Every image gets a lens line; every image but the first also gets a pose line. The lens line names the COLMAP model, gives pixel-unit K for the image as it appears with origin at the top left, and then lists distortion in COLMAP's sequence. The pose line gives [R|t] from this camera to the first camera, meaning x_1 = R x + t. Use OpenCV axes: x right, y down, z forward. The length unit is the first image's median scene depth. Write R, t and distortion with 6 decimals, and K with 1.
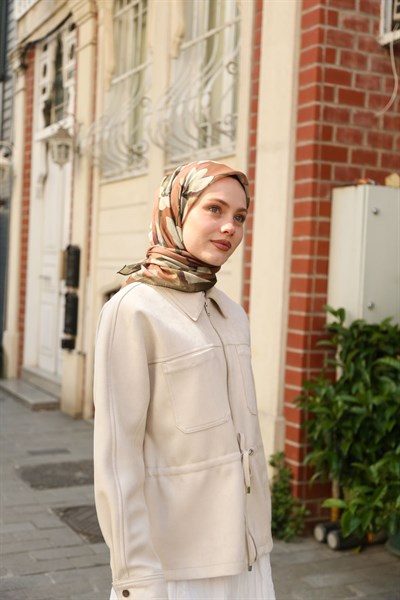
lens RADIAL K [[813.9, 0, 200.0], [0, 813.9, 300.0], [0, 0, 1]] dist [-0.002313, 0.008262]
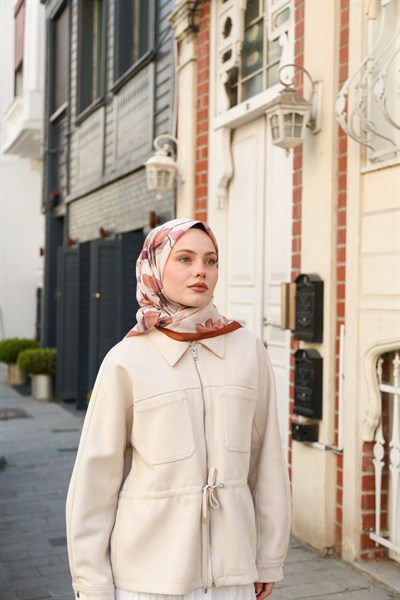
lens RADIAL K [[813.9, 0, 200.0], [0, 813.9, 300.0], [0, 0, 1]] dist [-0.002313, 0.008262]
pose [[0.992966, -0.027732, -0.115105, -0.139825], [0.023880, 0.999112, -0.034712, -0.023252], [0.115966, 0.031719, 0.992747, 0.306935]]
